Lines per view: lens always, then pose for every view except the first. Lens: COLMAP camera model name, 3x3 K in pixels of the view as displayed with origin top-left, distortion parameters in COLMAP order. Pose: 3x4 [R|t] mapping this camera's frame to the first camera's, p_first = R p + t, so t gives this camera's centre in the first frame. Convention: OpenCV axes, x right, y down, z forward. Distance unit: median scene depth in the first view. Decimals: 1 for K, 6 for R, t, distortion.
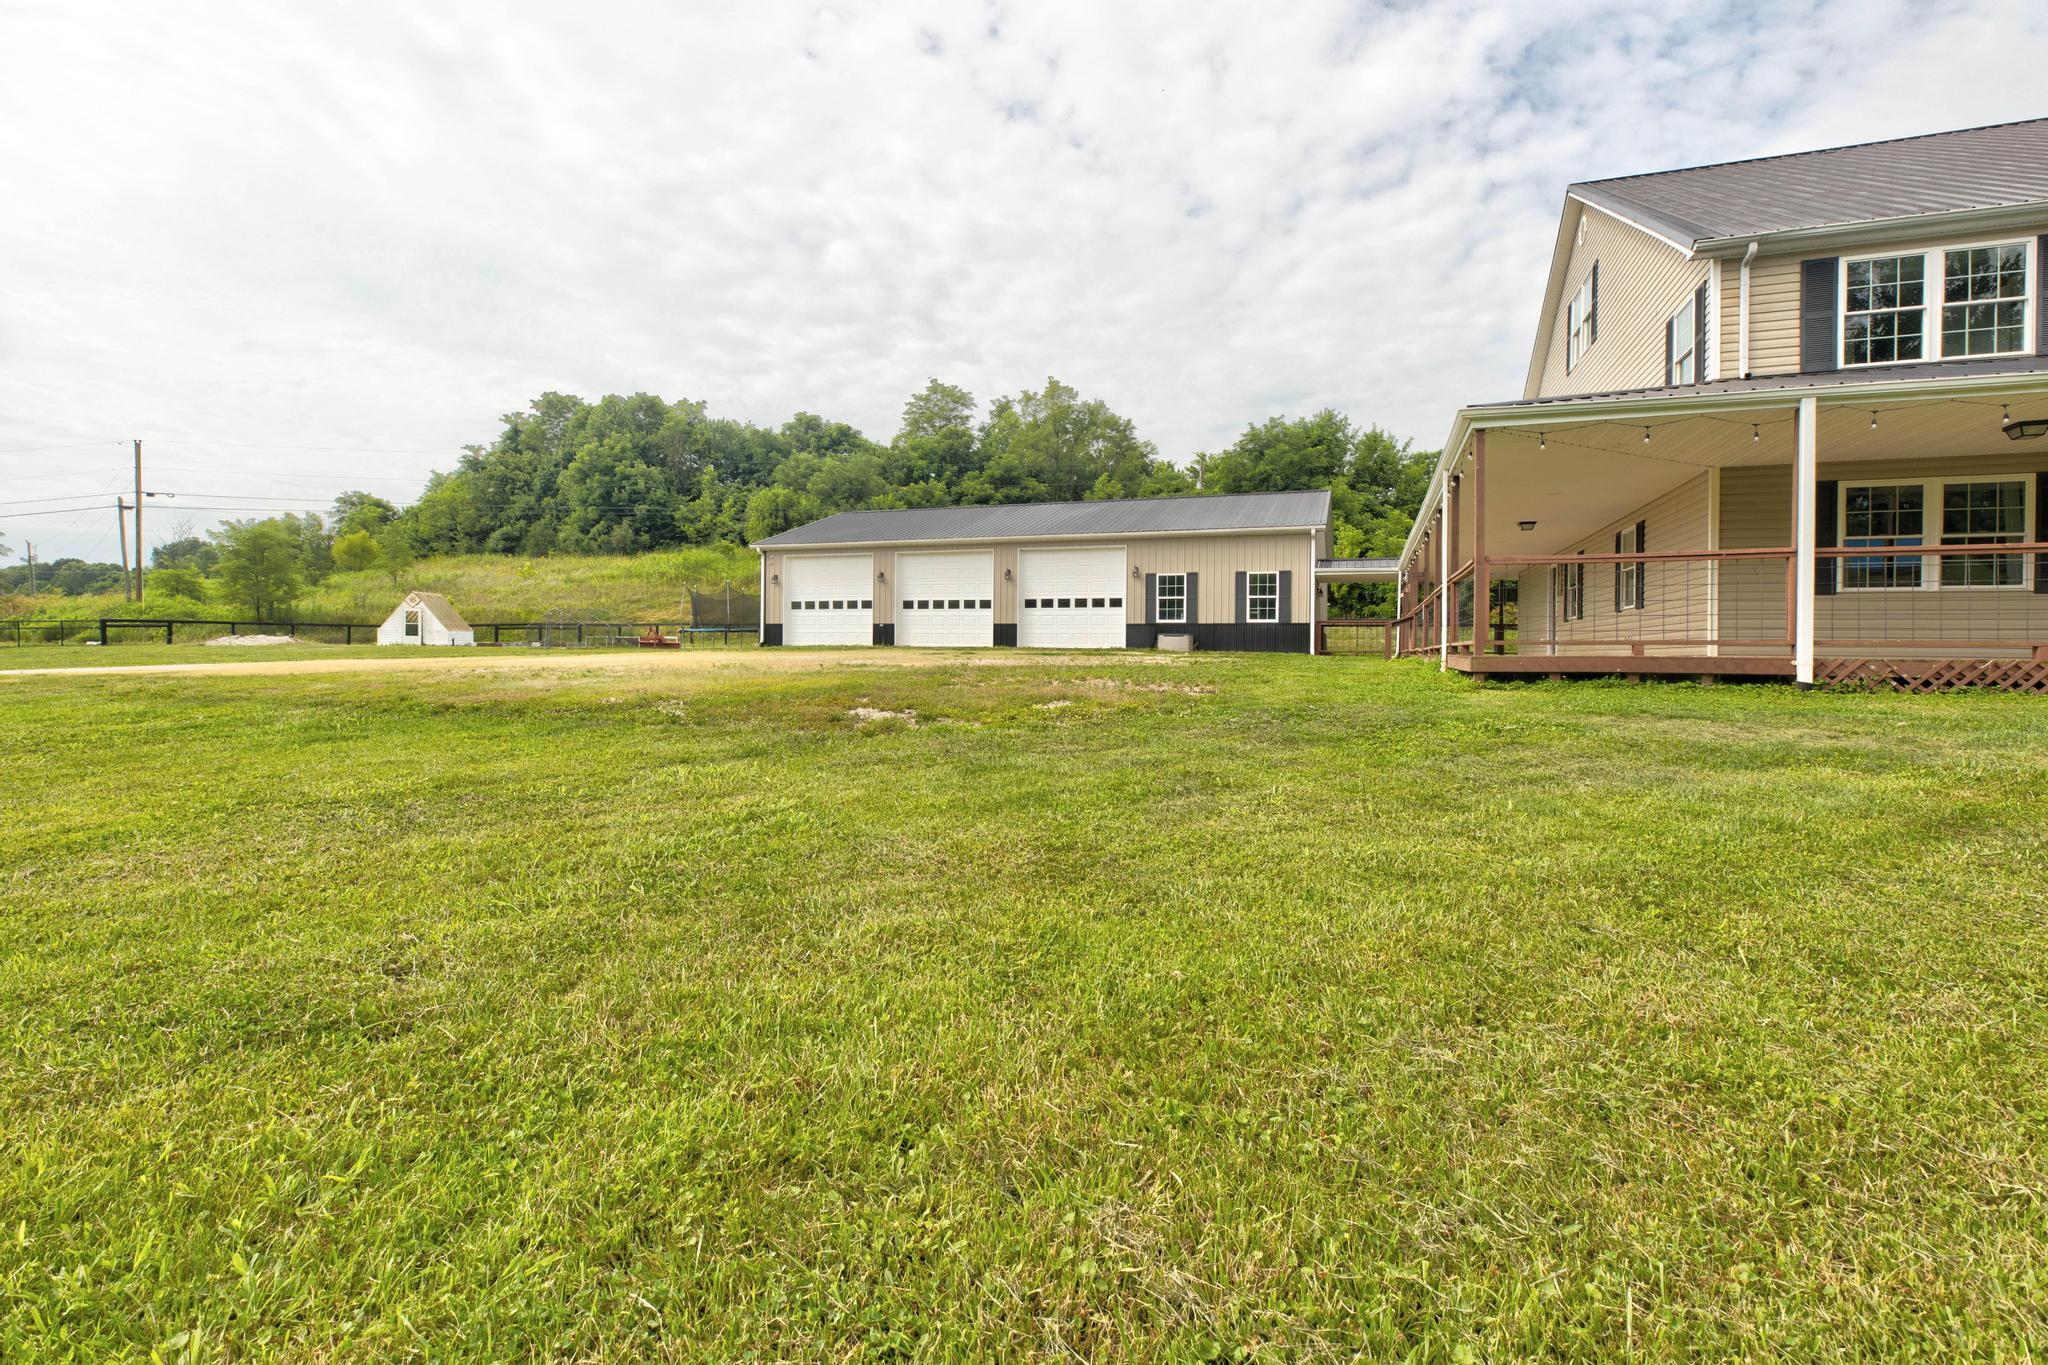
lens RADIAL K [[913.4, 0, 1019.8], [0, 913.4, 649.5], [0, 0, 1]] dist [-0.004018, -0.000104]
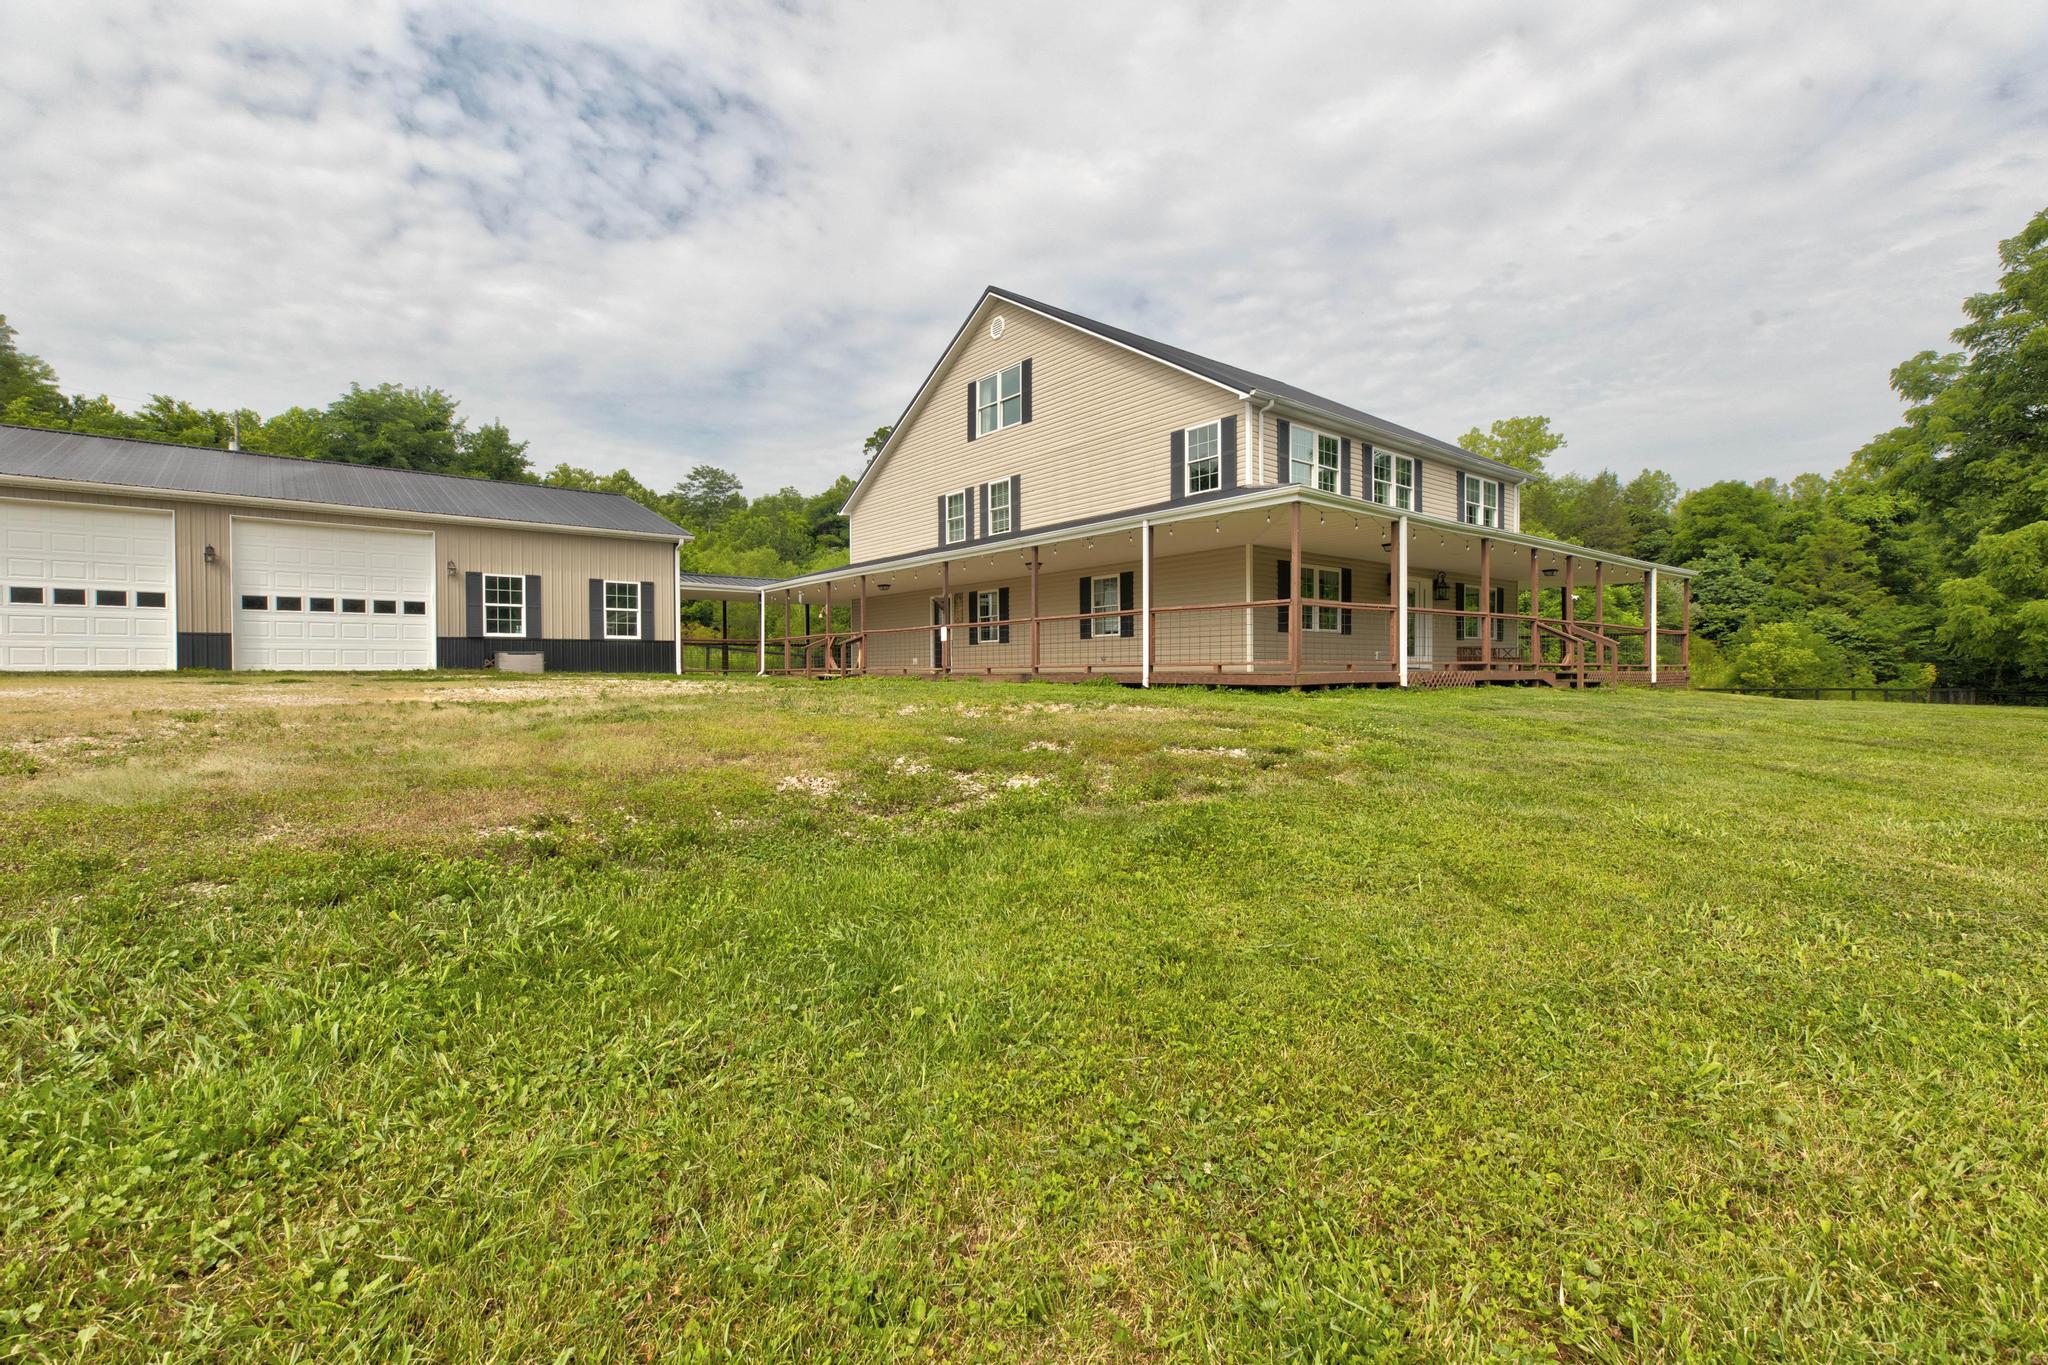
lens RADIAL K [[899.9, 0, 1013.7], [0, 899.9, 675.8], [0, 0, 1]] dist [-0.003567, -0.000070]
pose [[0.503378, -0.018910, 0.863859, -0.093402], [0.007600, 0.999819, 0.017458, -0.001860], [-0.864033, -0.002223, 0.503431, 0.073225]]
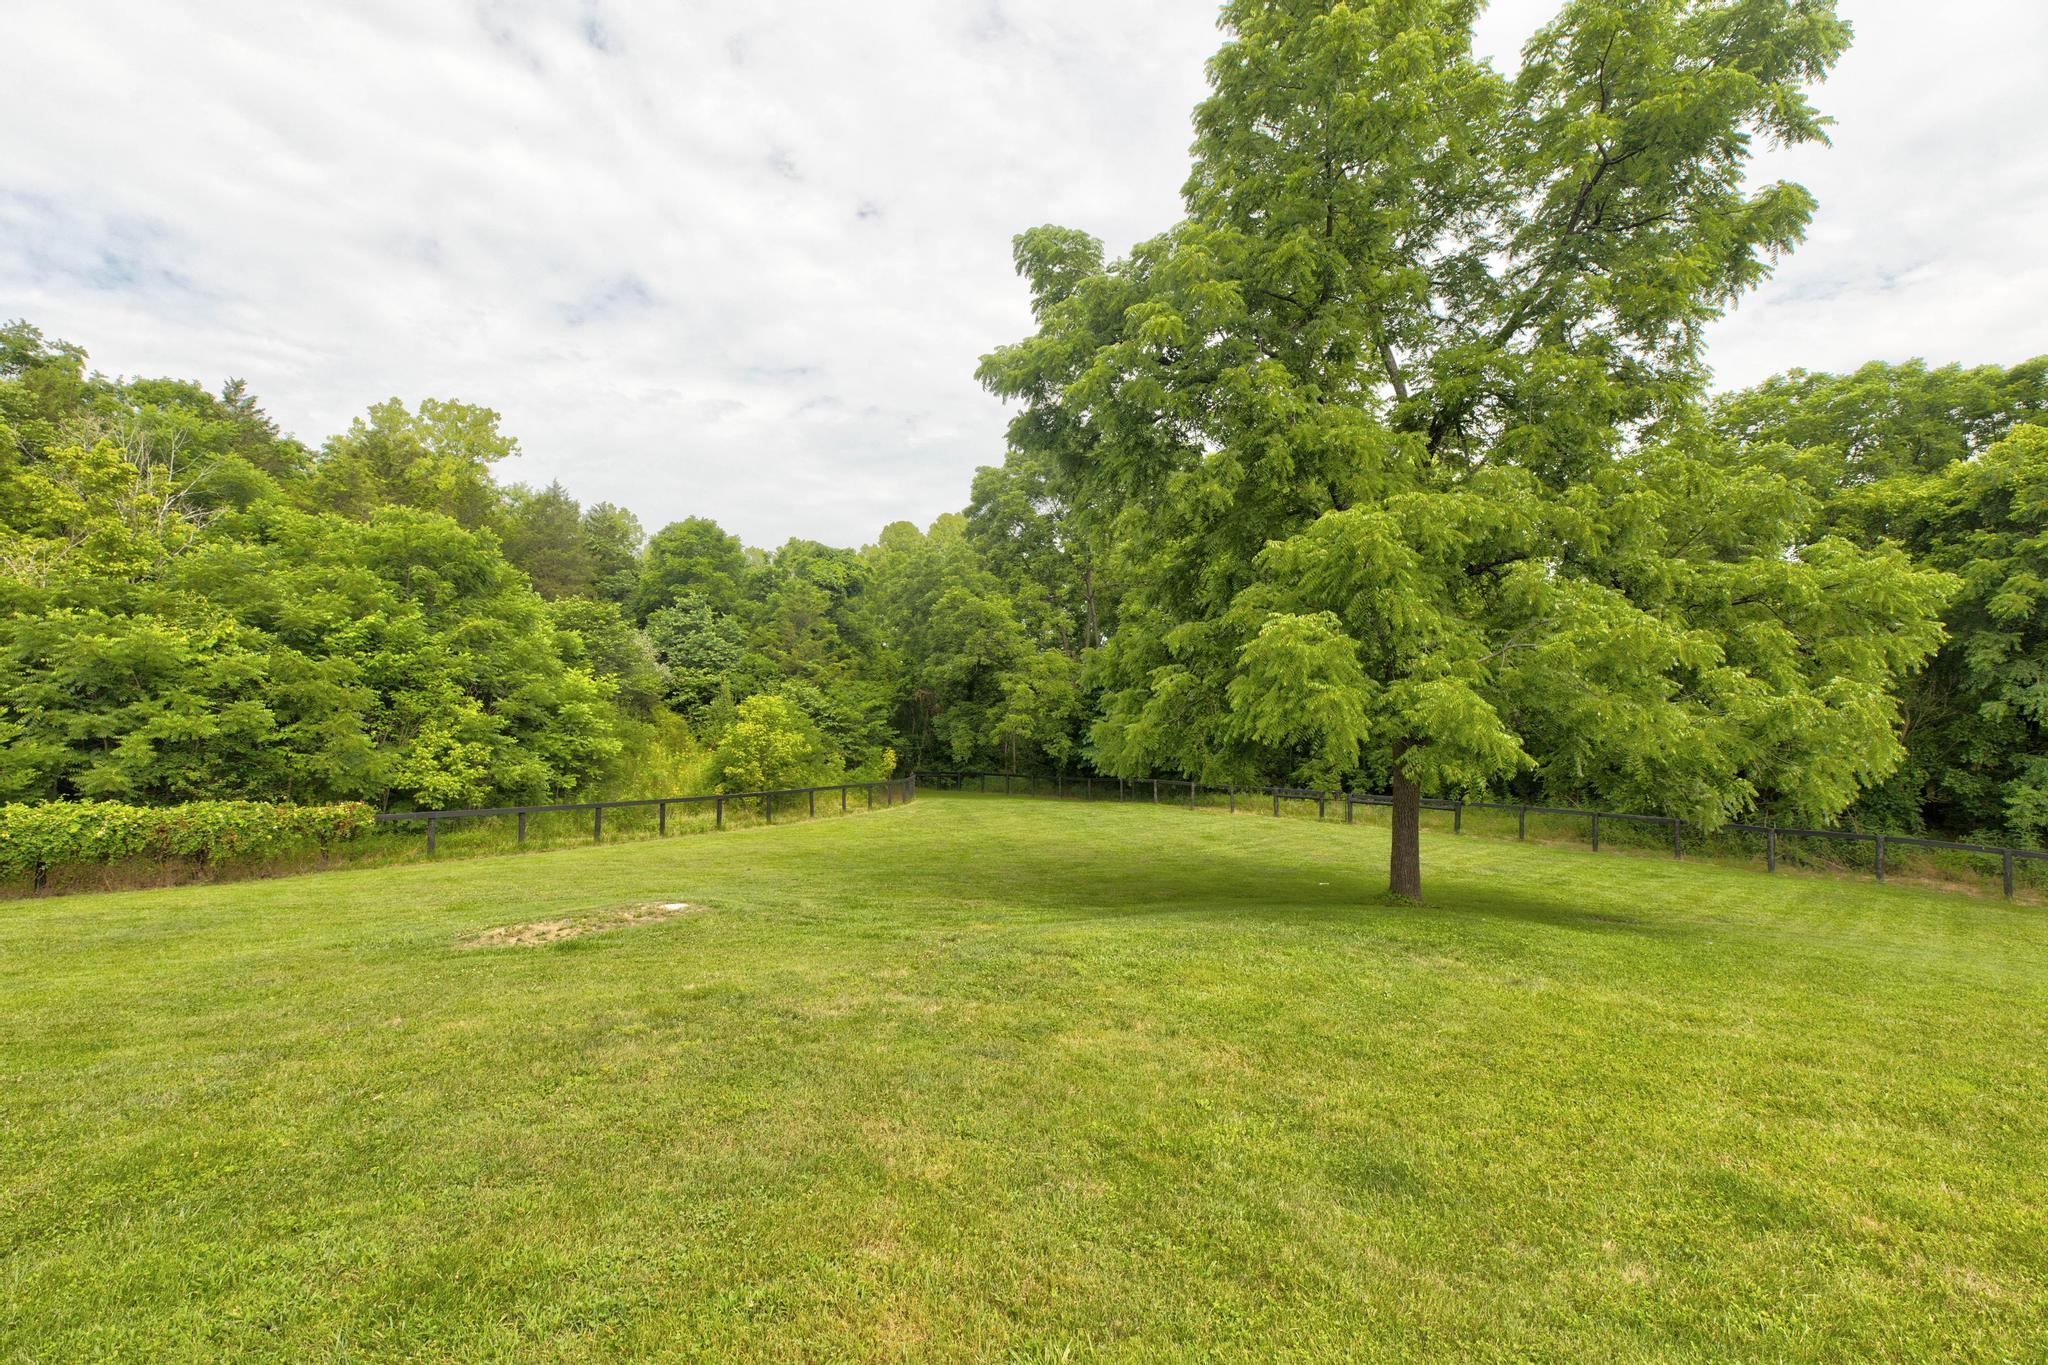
lens RADIAL K [[925.2, 0, 1018.7], [0, 925.2, 687.9], [0, 0, 1]] dist [-0.001511, 0.000138]
pose [[-0.481043, 0.025610, 0.876323, 0.257252], [-0.011471, 0.999304, -0.035501, -0.013138], [-0.876622, -0.027130, -0.480414, 0.039479]]
